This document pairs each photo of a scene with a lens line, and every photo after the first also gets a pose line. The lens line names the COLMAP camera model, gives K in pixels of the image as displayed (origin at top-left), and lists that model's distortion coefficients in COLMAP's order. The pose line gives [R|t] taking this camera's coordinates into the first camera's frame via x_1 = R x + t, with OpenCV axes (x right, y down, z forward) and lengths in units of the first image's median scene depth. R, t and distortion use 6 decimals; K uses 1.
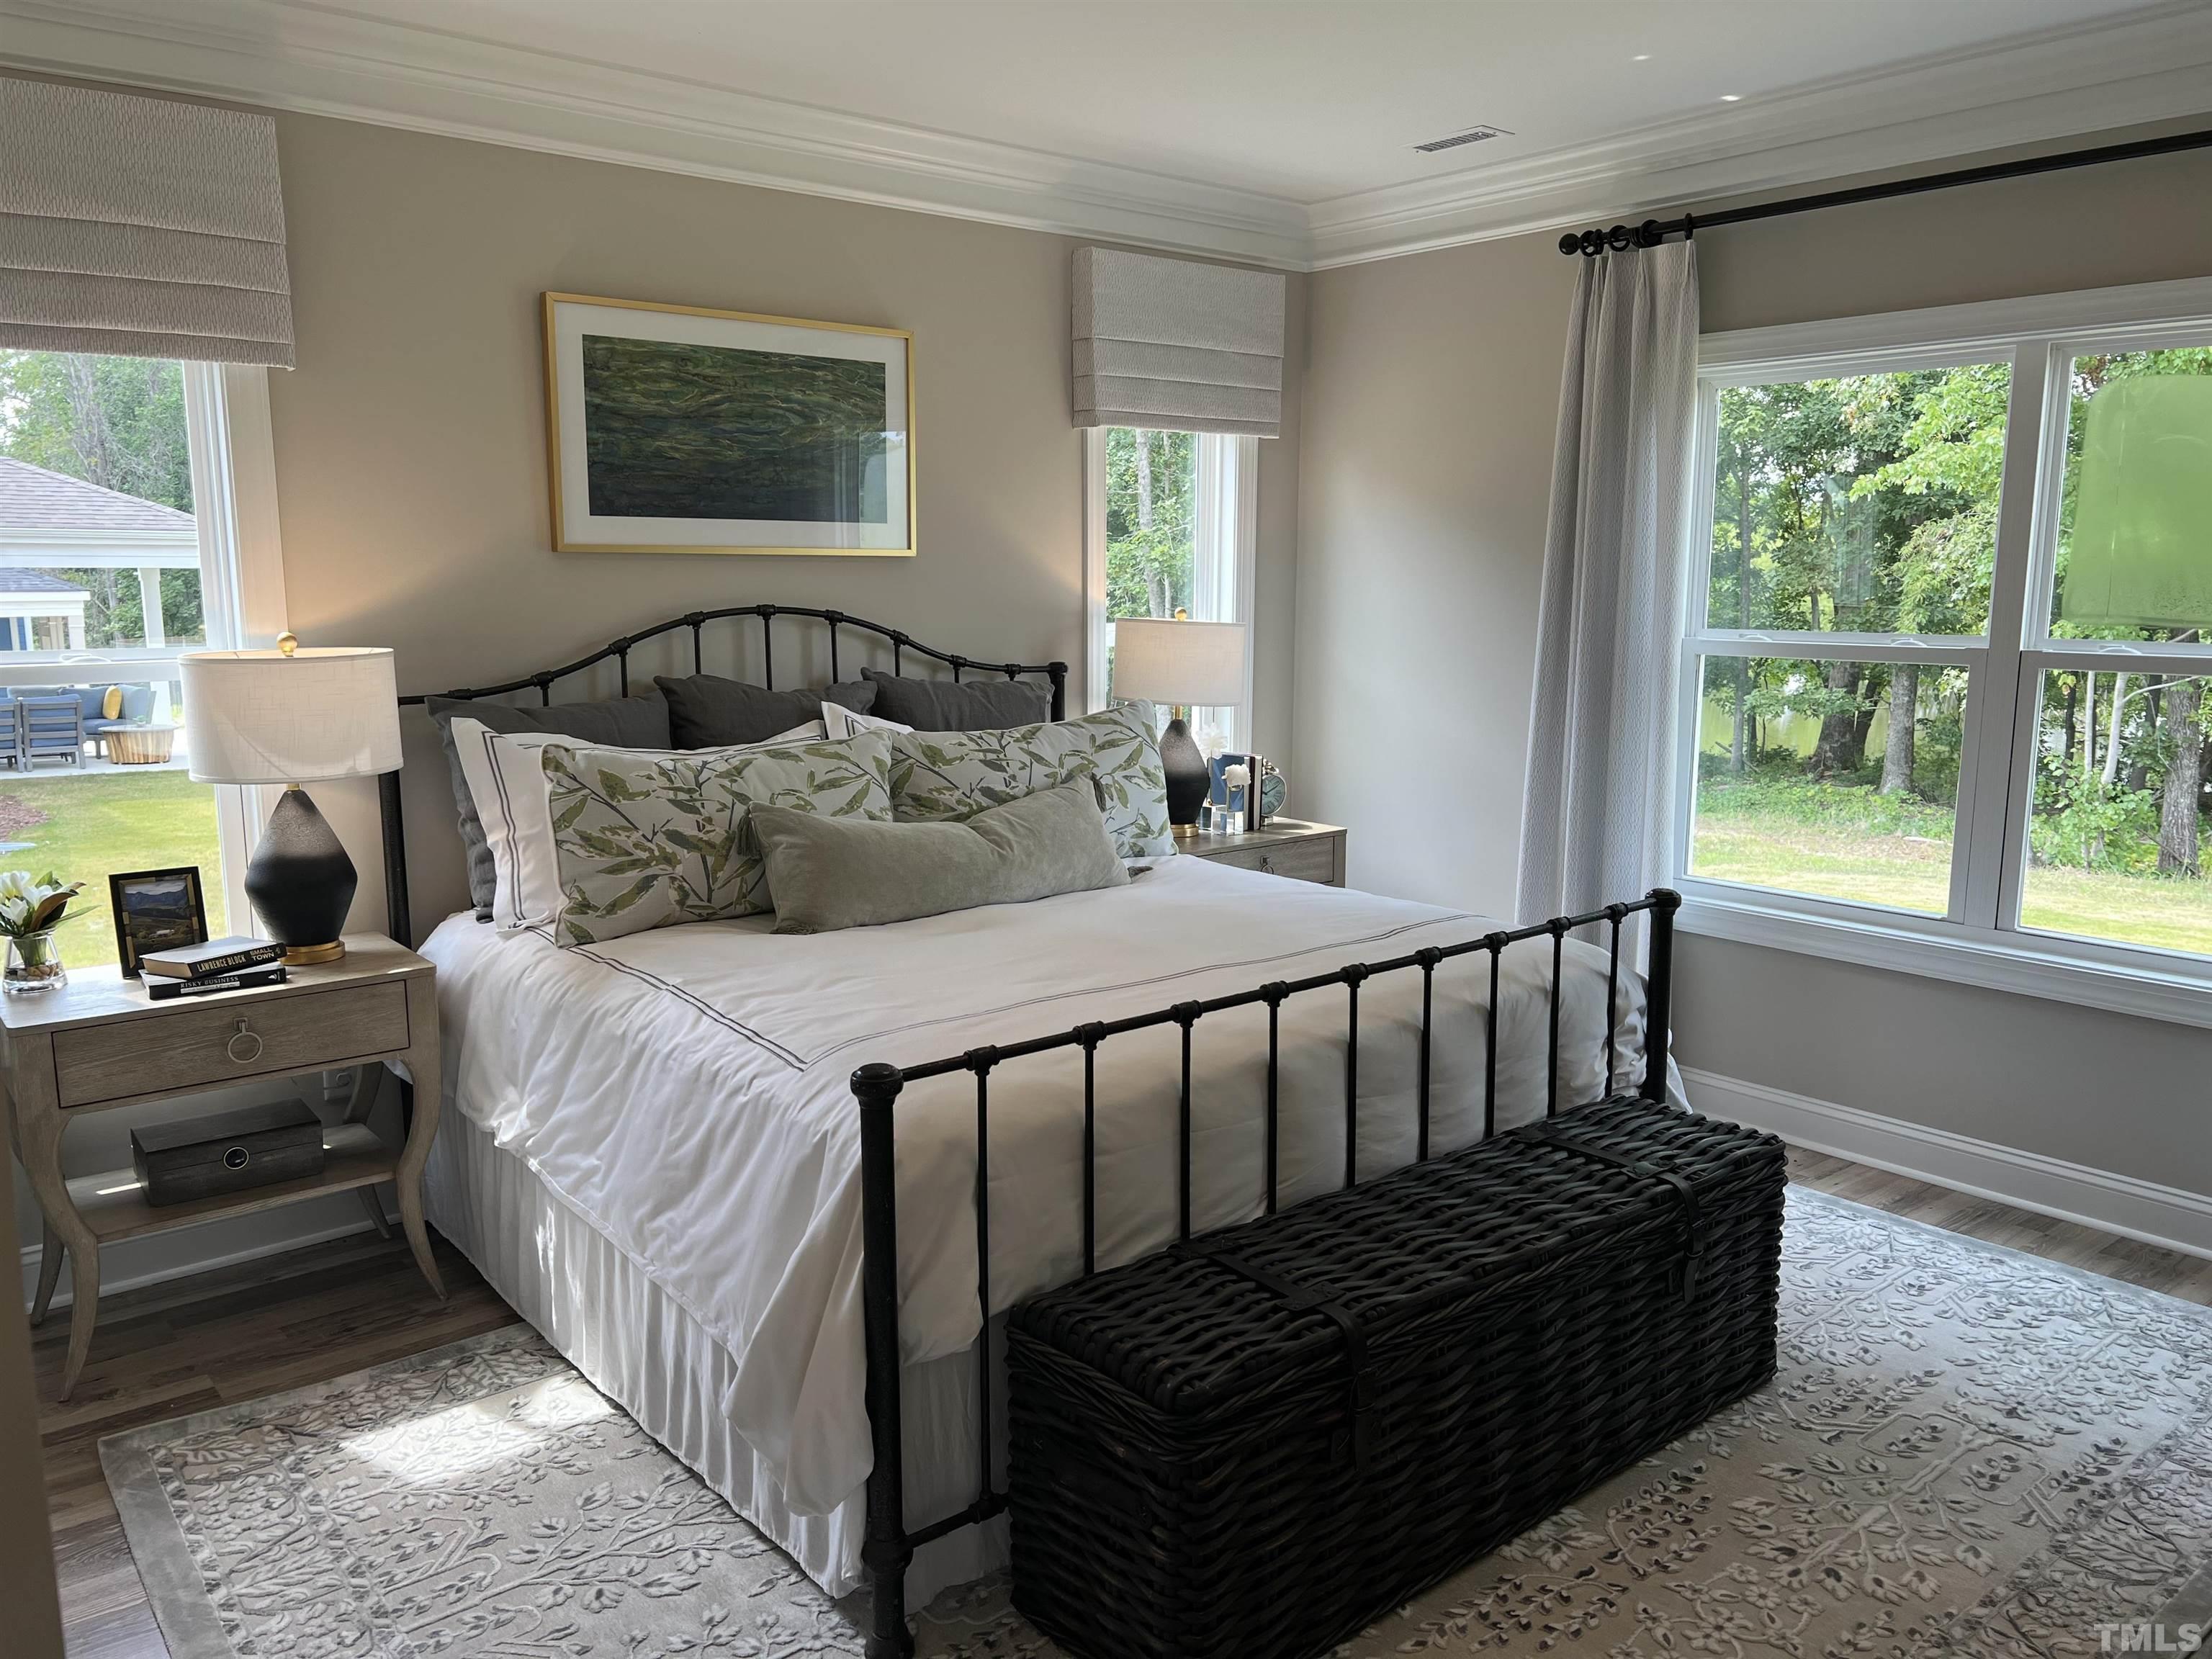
lens RADIAL K [[1658.7, 0, 1106.0], [0, 1658.7, 829.5], [0, 0, 1]] dist [-0.001531, -0.000447]
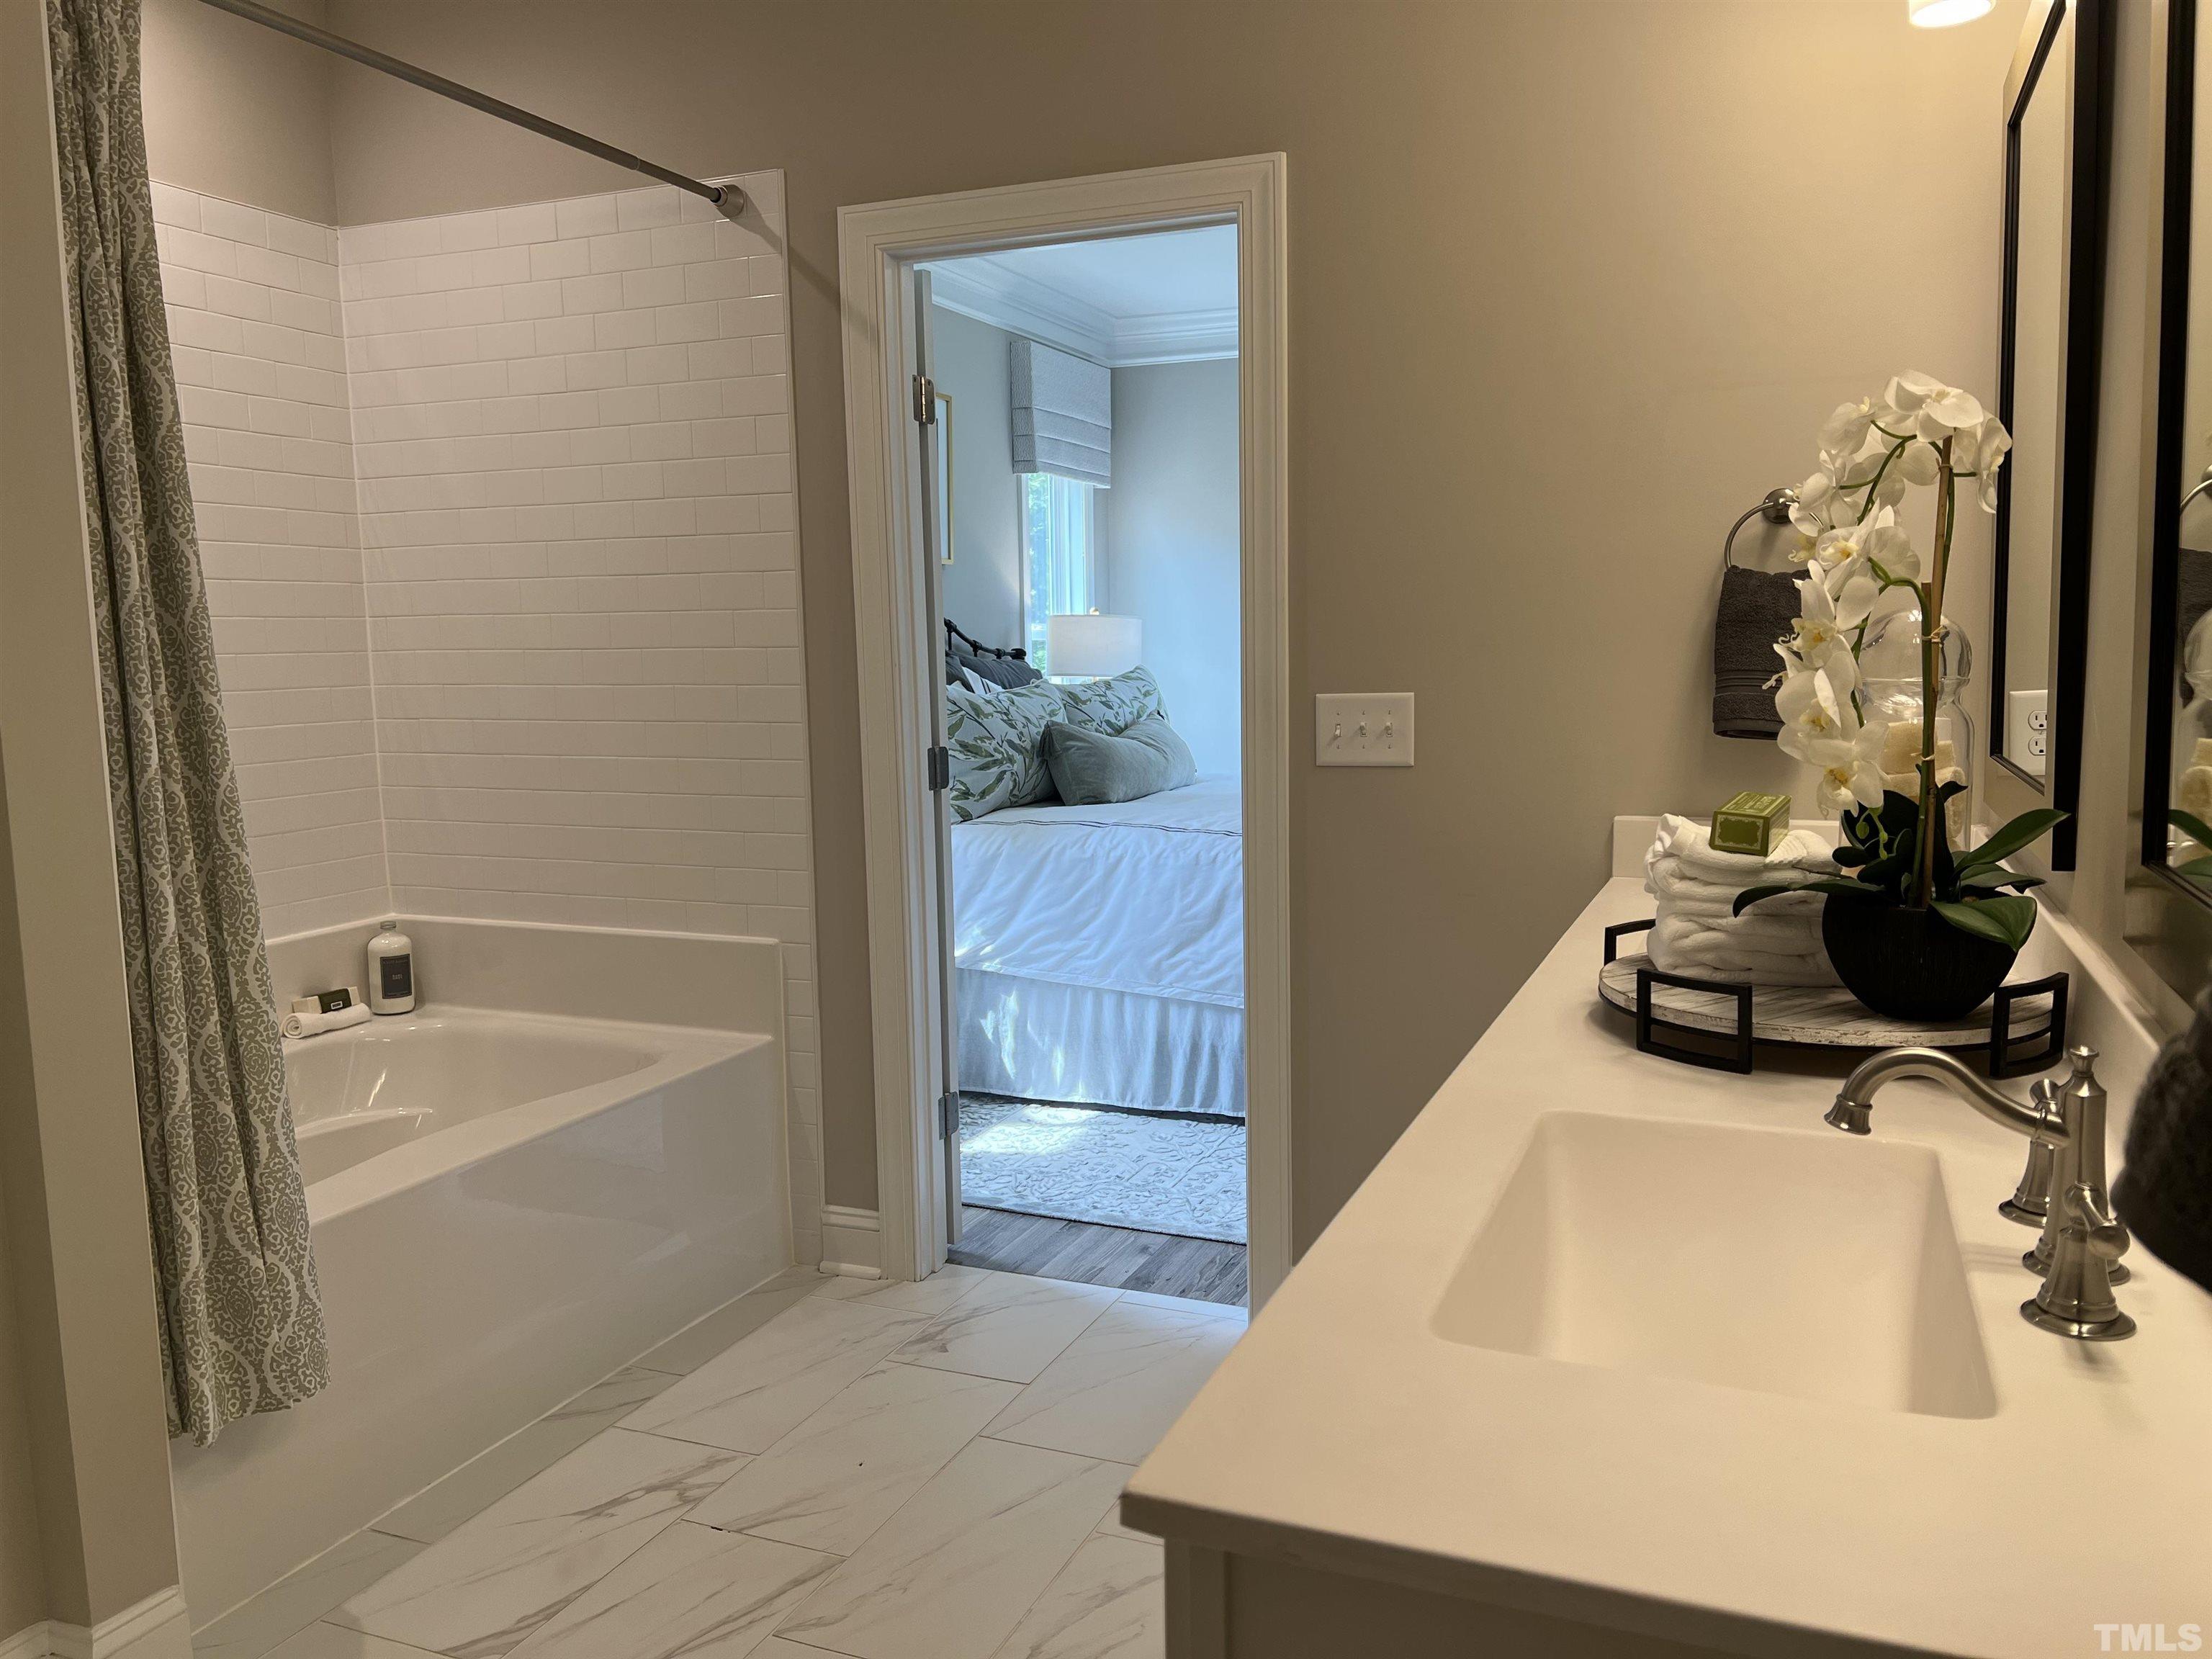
lens RADIAL K [[1708.4, 0, 1106.0], [0, 1708.4, 829.5], [0, 0, 1]] dist [-0.000930, -0.000294]
pose [[0.888906, -0.065773, 0.453343, -0.870162], [0.087253, 0.995831, -0.026603, 0.125523], [-0.449703, 0.063203, 0.890939, -0.349100]]
